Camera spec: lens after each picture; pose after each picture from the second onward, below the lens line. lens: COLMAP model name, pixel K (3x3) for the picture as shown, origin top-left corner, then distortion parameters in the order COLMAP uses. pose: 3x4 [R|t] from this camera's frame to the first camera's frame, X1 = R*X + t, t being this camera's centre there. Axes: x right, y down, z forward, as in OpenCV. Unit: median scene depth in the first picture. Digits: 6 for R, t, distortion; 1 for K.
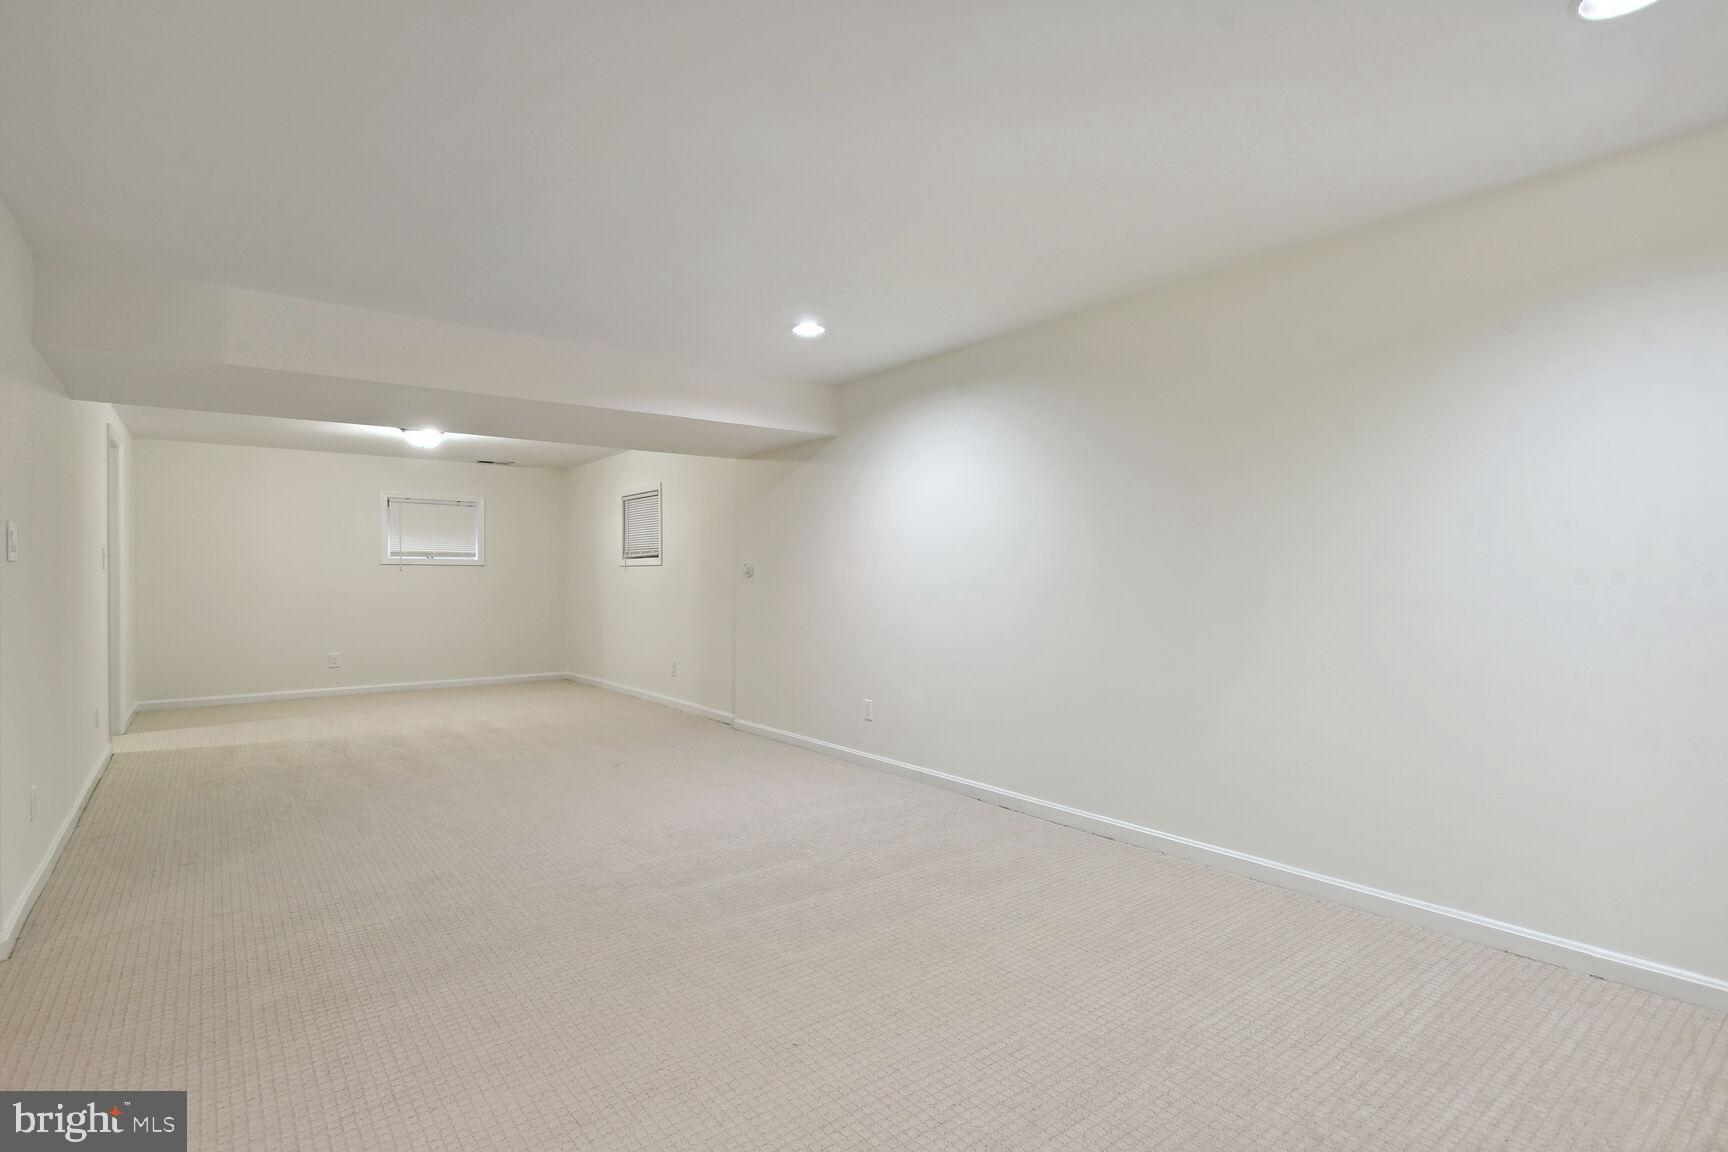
lens RADIAL K [[837.8, 0, 858.0], [0, 837.8, 581.4], [0, 0, 1]] dist [0.003218, 0.000587]
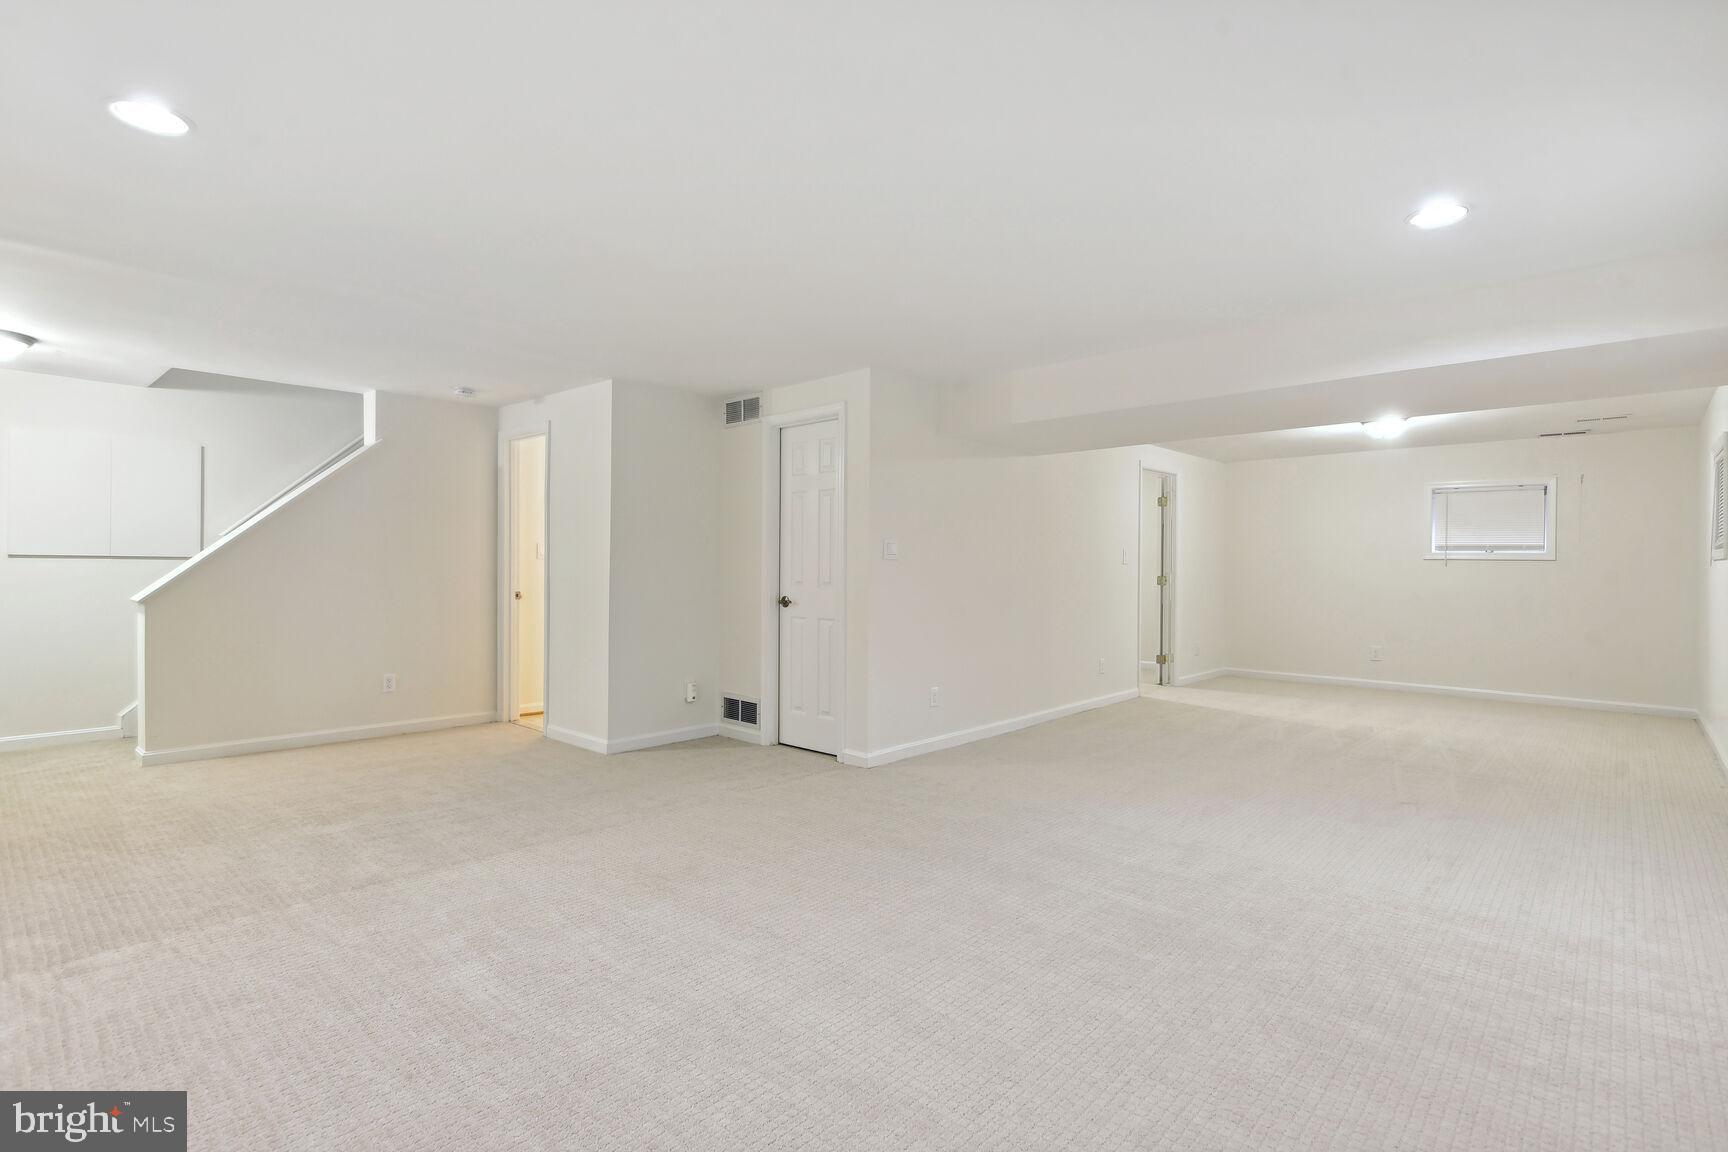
lens RADIAL K [[837.8, 0, 858.0], [0, 837.8, 581.4], [0, 0, 1]] dist [0.003218, 0.000587]
pose [[0.158512, 0.023554, -0.987076, 0.327375], [-0.014616, 0.999662, 0.021507, -0.007564], [0.987249, 0.011018, 0.158803, 0.251344]]
